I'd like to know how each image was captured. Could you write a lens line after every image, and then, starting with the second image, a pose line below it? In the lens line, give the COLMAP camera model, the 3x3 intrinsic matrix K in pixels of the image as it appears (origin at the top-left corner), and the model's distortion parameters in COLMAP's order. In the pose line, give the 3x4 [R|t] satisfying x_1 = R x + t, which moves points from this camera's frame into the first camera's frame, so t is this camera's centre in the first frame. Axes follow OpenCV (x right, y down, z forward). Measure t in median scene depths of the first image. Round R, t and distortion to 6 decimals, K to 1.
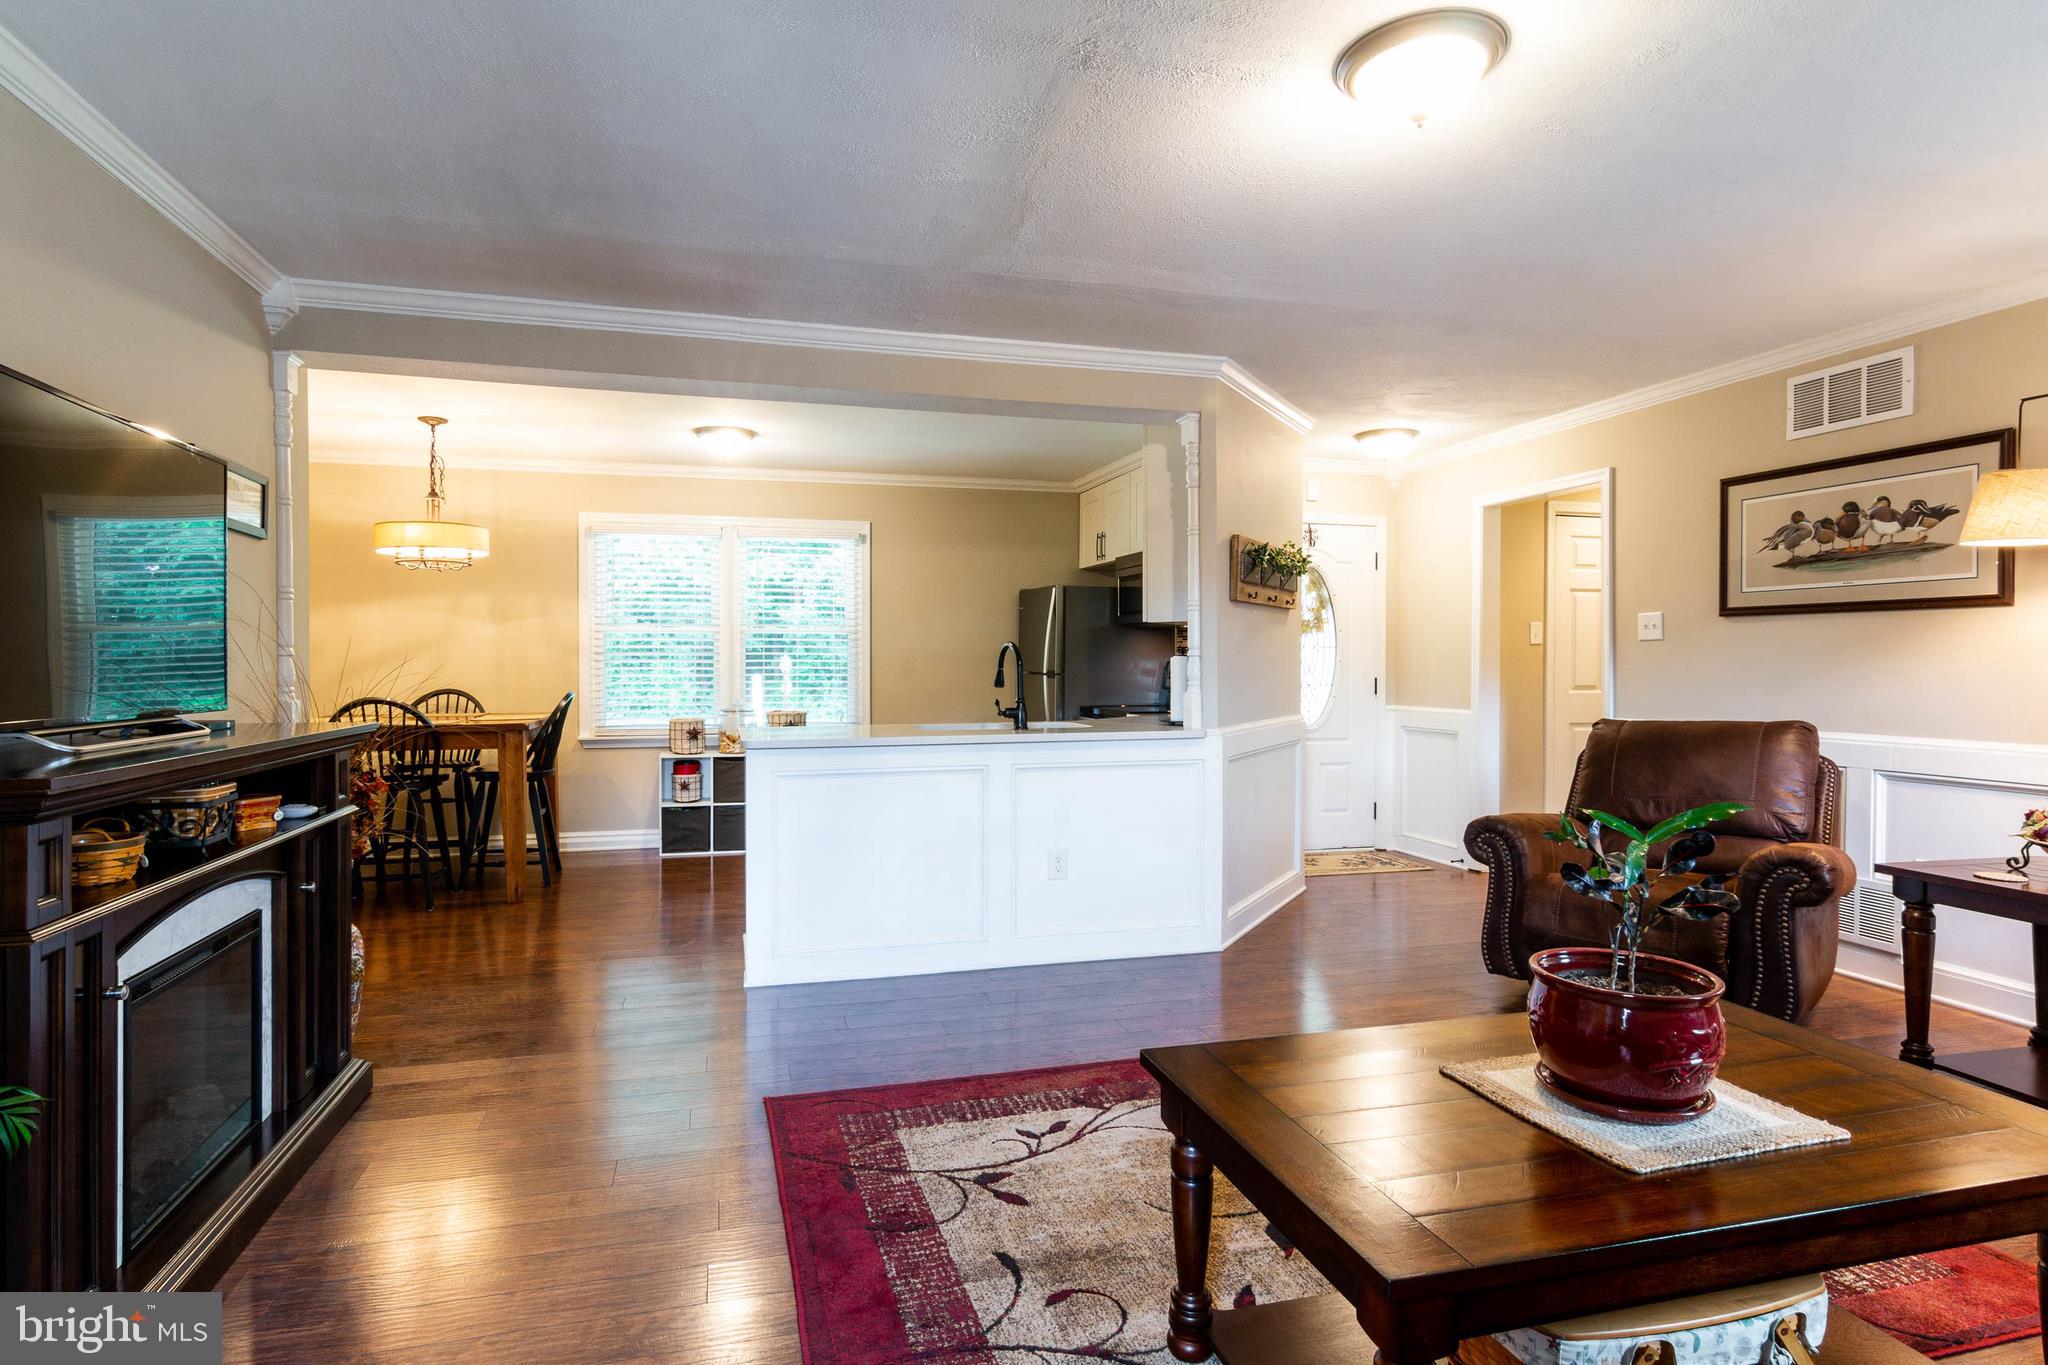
lens RADIAL K [[1035.5, 0, 1025.5], [0, 1035.5, 669.4], [0, 0, 1]] dist [-0.001185, -0.001625]
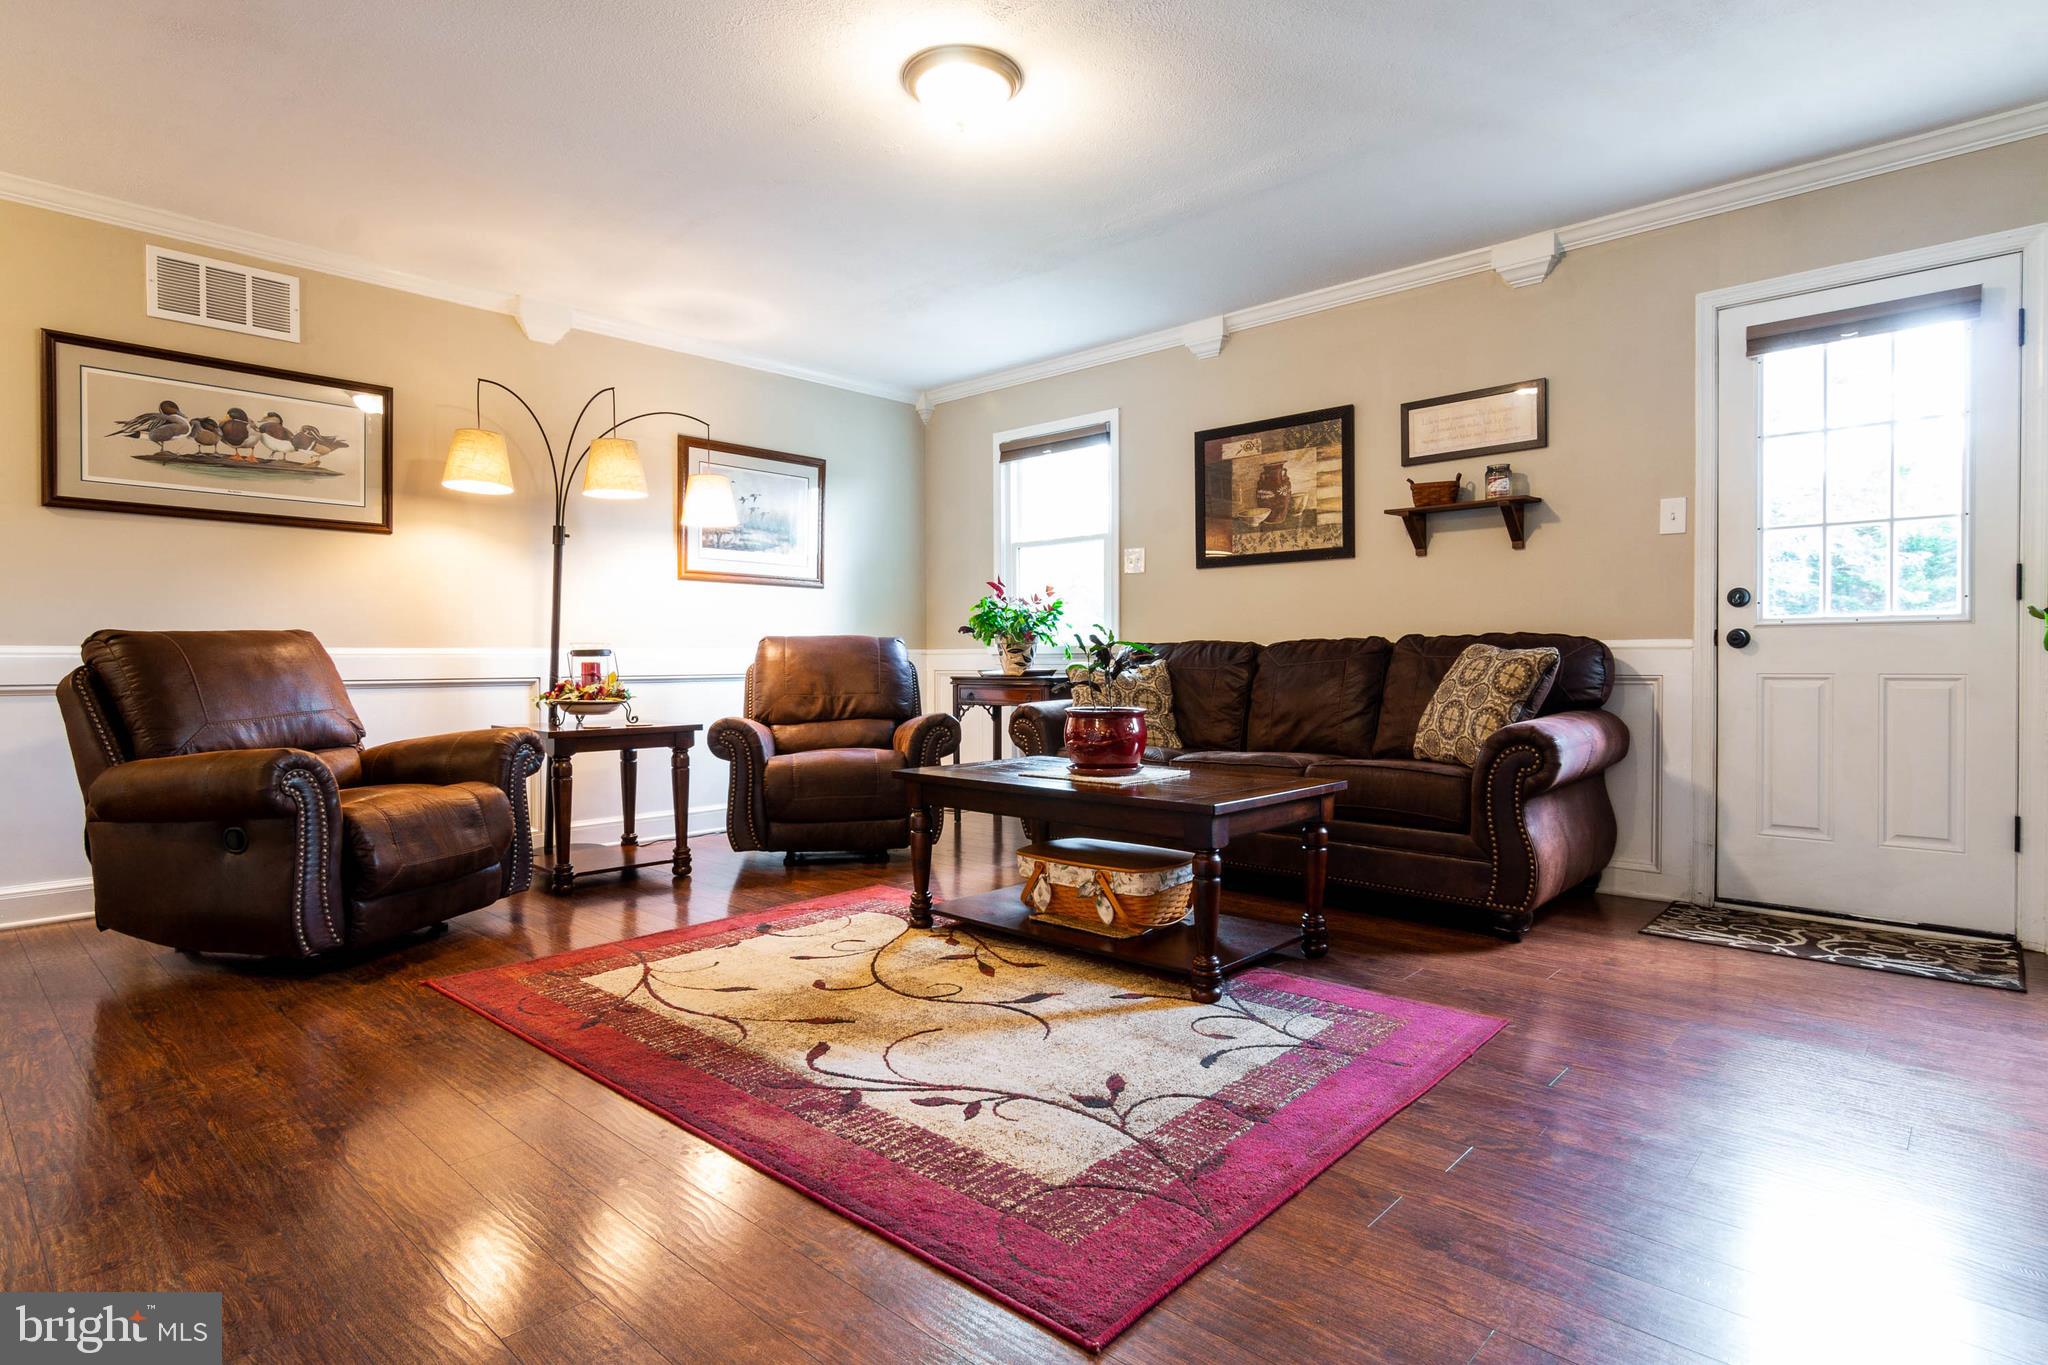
lens RADIAL K [[1056.5, 0, 1024.0], [0, 1056.5, 682.5], [0, 0, 1]] dist [-0.002986, -0.000885]
pose [[-0.514886, -0.017811, 0.857073, -0.338991], [0.007737, 0.999647, 0.025422, 0.058841], [-0.857224, 0.019721, -0.514567, 0.683953]]
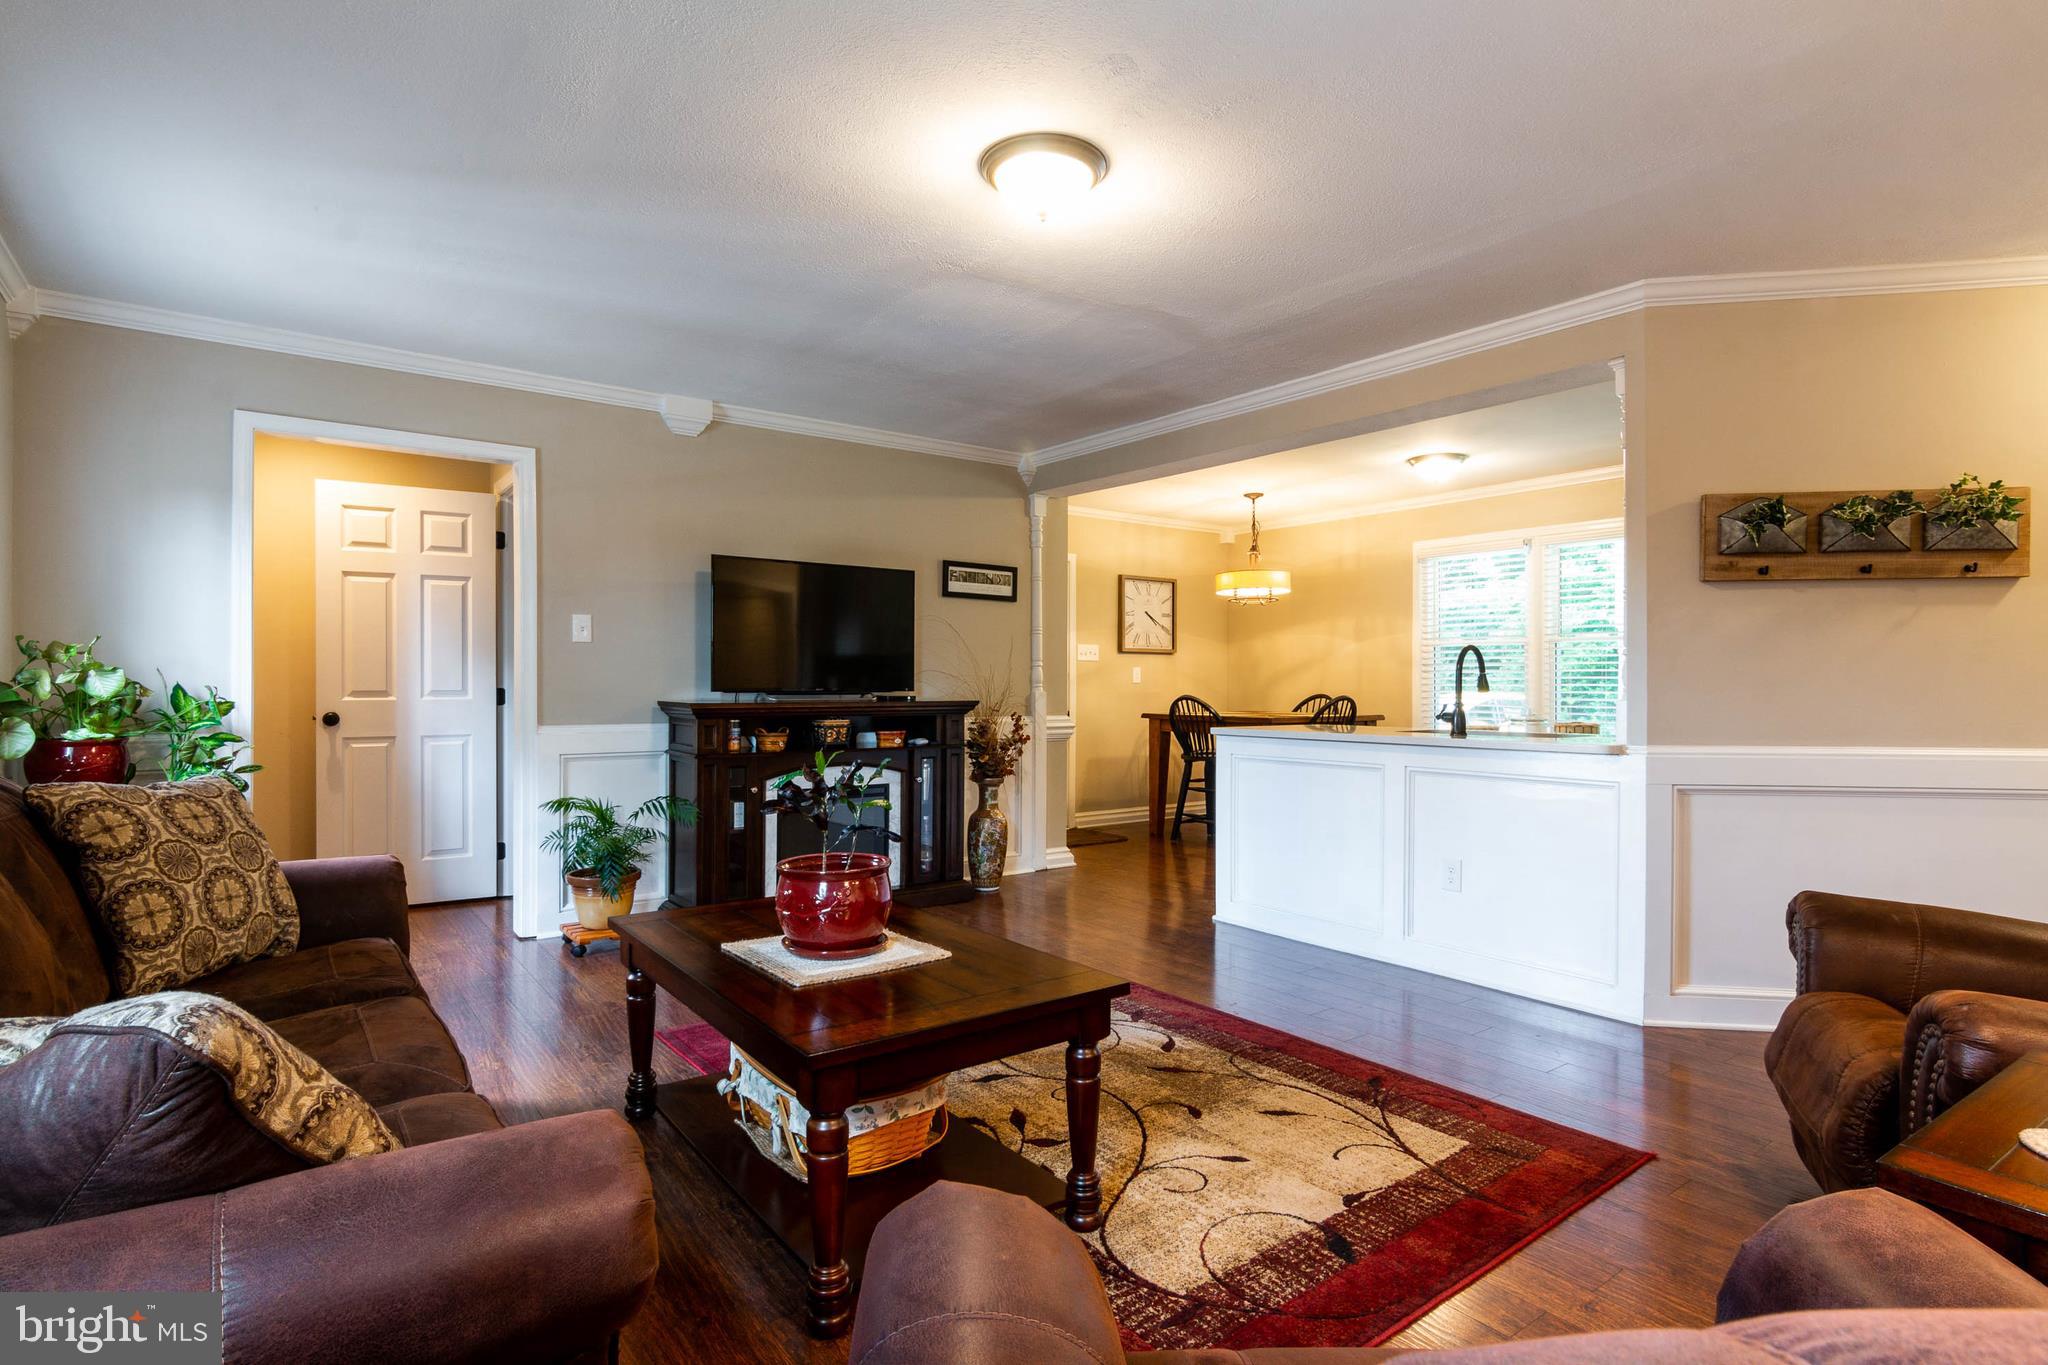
lens RADIAL K [[1044.3, 0, 1024.0], [0, 1044.3, 682.5], [0, 0, 1]] dist [-0.001996, -0.000277]
pose [[0.349228, 0.001926, -0.937036, 0.641612], [-0.008913, 0.999959, -0.001266, 0.011088], [0.936995, 0.008794, 0.349231, 0.230721]]
